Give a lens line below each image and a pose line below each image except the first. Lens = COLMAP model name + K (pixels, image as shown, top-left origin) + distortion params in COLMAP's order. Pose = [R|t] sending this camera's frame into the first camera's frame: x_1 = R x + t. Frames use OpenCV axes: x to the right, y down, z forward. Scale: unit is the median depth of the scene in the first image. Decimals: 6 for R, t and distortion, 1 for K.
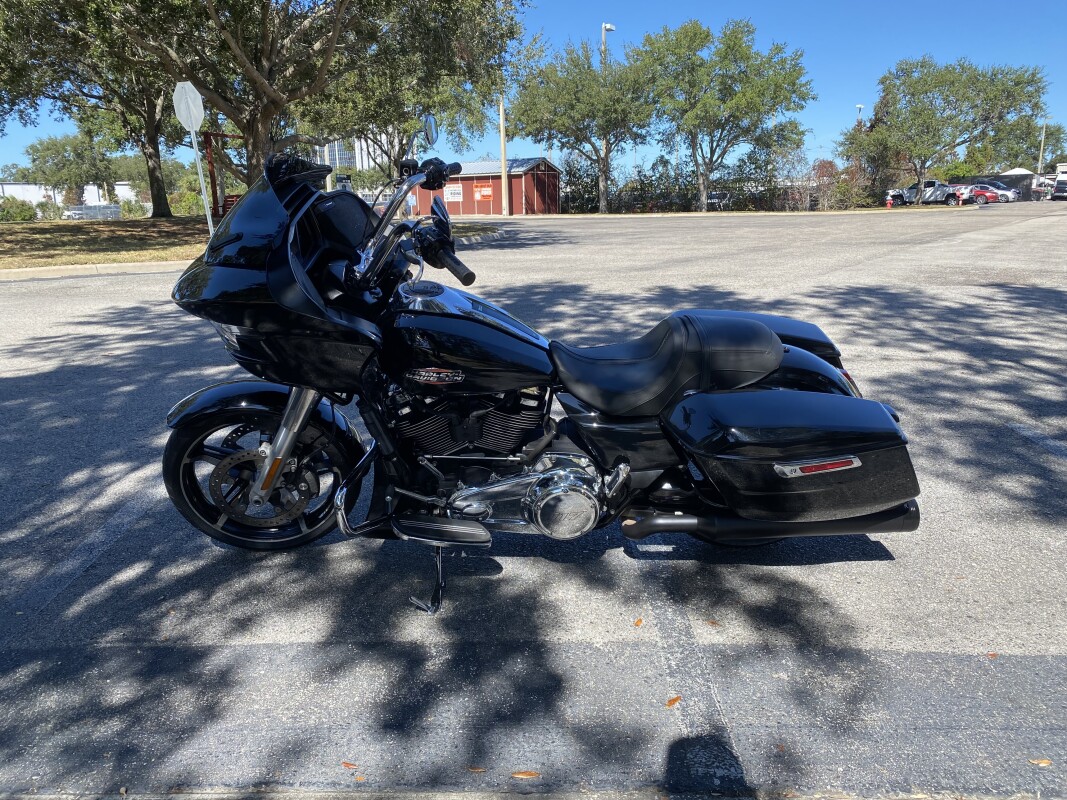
lens RADIAL K [[824.8, 0, 545.4], [0, 824.8, 401.5], [0, 0, 1]] dist [0.008042, -0.005012]
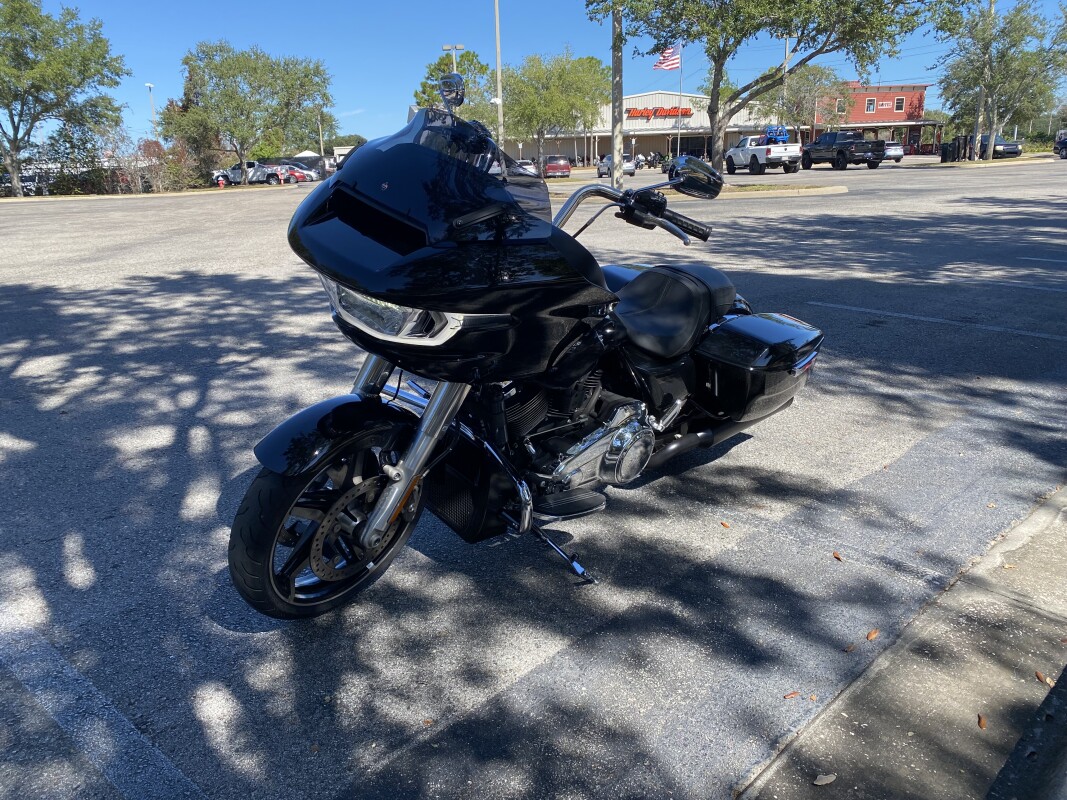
lens RADIAL K [[814.5, 0, 528.5], [0, 814.5, 397.5], [0, 0, 1]] dist [0.005589, -0.004406]
pose [[0.706207, -0.197421, 0.679924, -0.055408], [0.184210, 0.978498, 0.092783, -0.004581], [-0.683621, 0.059725, 0.727389, 0.022389]]
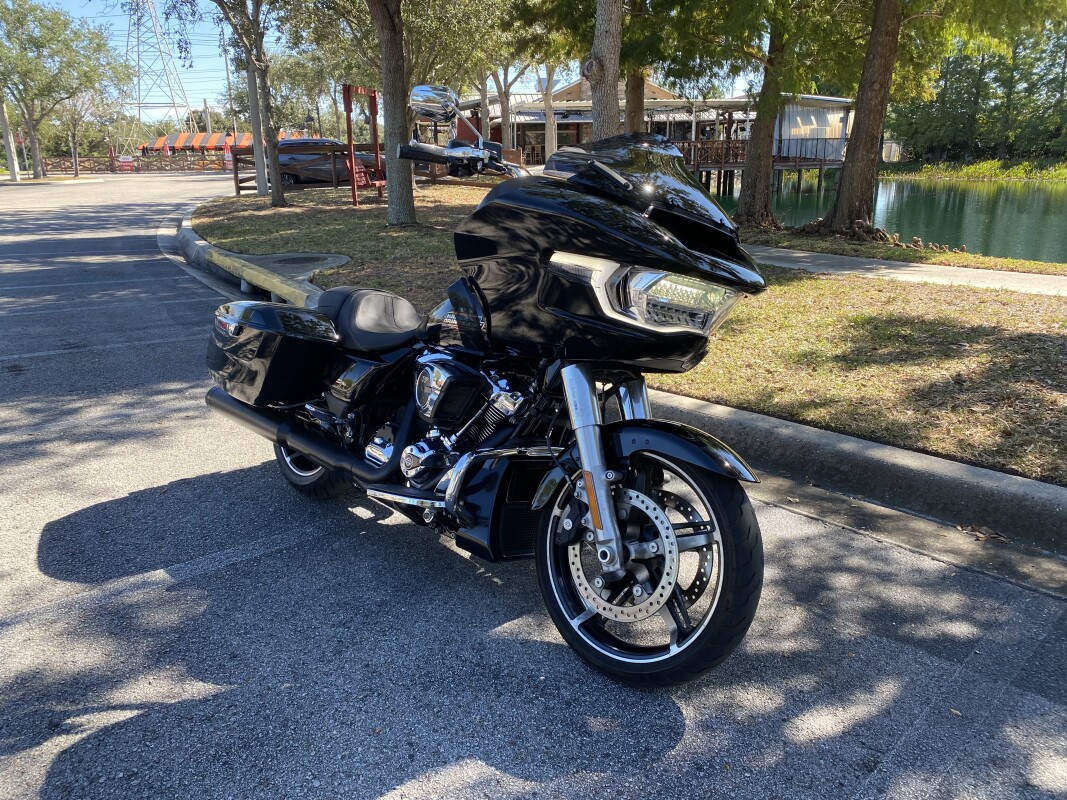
lens RADIAL K [[827.0, 0, 510.7], [0, 827.0, 397.8], [0, 0, 1]] dist [-0.009249, -0.008686]
pose [[-0.636854, -0.189192, 0.747411, -0.061180], [0.209196, 0.890652, 0.403702, -0.028136], [-0.742061, 0.413455, -0.527637, 0.109708]]
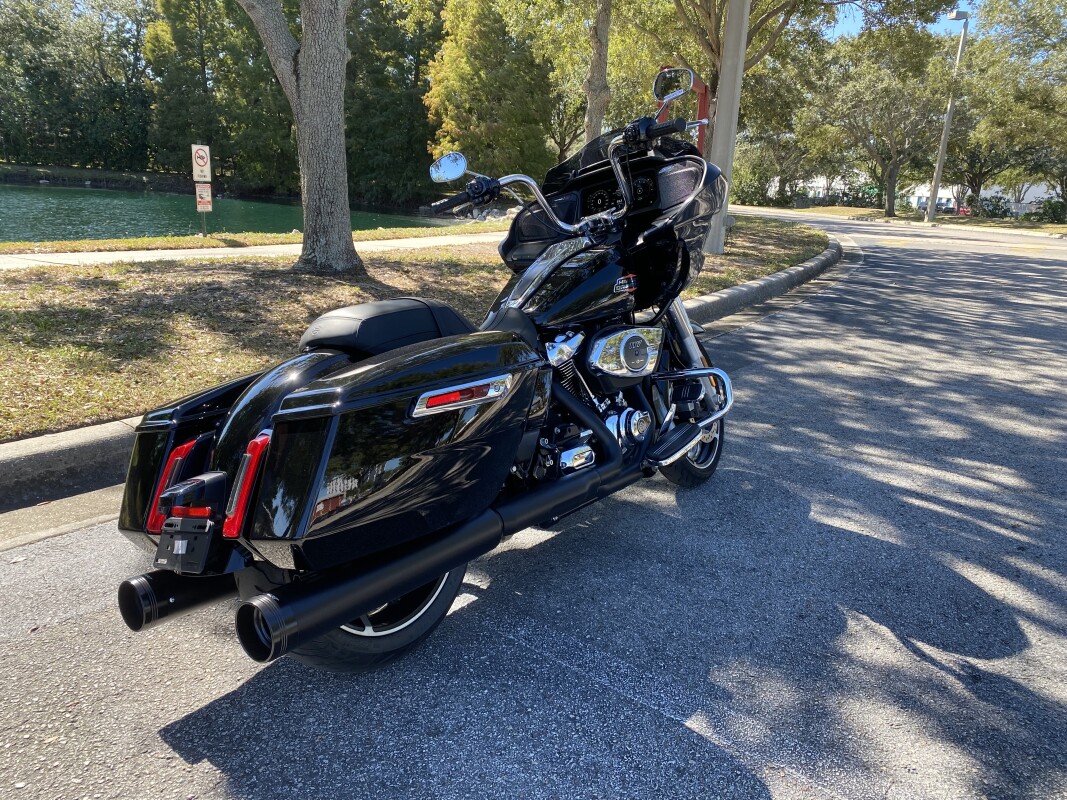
lens RADIAL K [[827.0, 0, 510.7], [0, 827.0, 397.8], [0, 0, 1]] dist [-0.009249, -0.008686]
pose [[-0.633986, 0.182765, -0.751438, 0.052439], [-0.221532, 0.888032, 0.402894, -0.026184], [0.740935, 0.421896, -0.522512, 0.110084]]
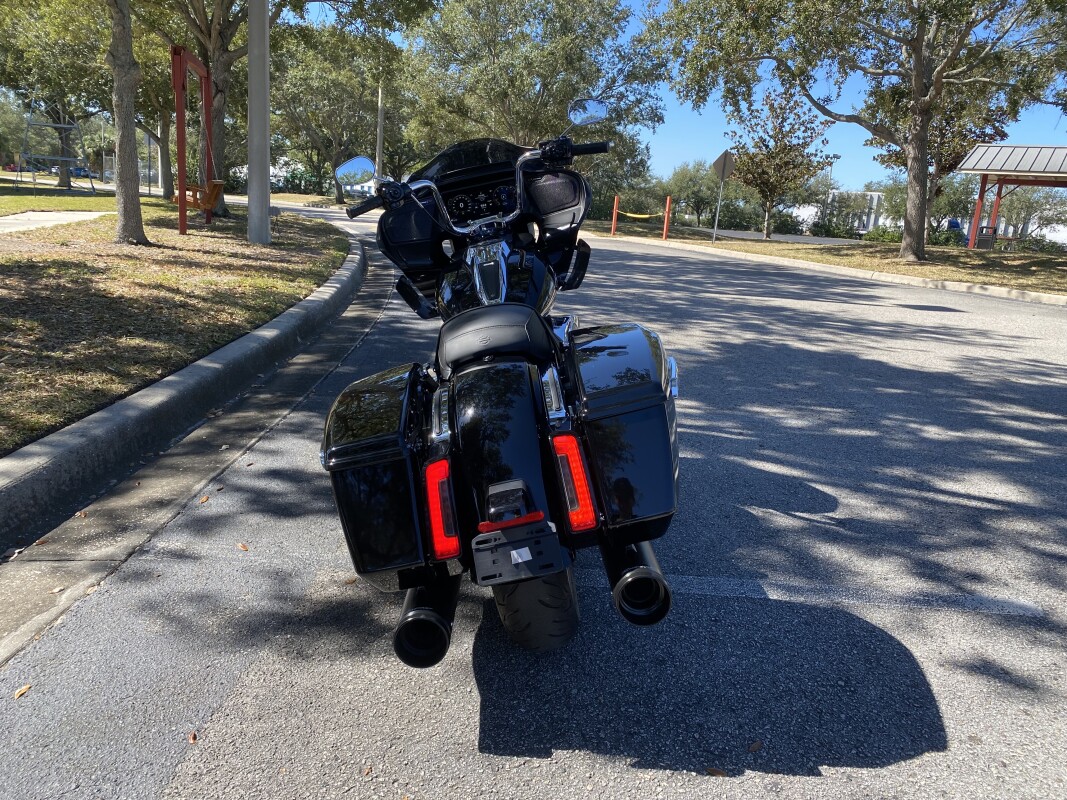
lens RADIAL K [[814.5, 0, 528.5], [0, 814.5, 397.5], [0, 0, 1]] dist [0.005589, -0.004406]
pose [[-0.012282, 0.247921, -0.968702, 0.073586], [-0.307150, 0.921003, 0.239608, -0.016220], [0.951582, 0.300480, 0.064837, 0.071595]]
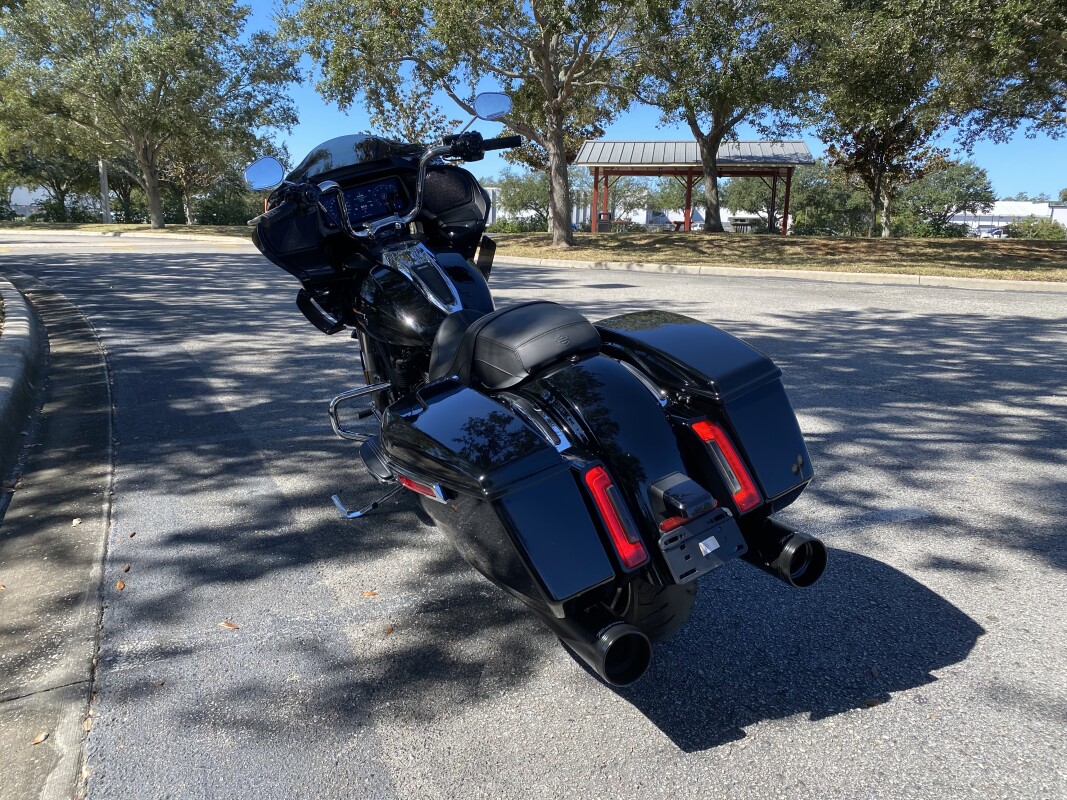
lens RADIAL K [[813.9, 0, 518.5], [0, 813.9, 404.0], [0, 0, 1]] dist [-0.005873, 0.008725]
pose [[0.407962, 0.224561, -0.884951, 0.065542], [-0.244109, 0.960821, 0.131279, -0.007897], [0.879760, 0.162467, 0.446796, 0.045808]]
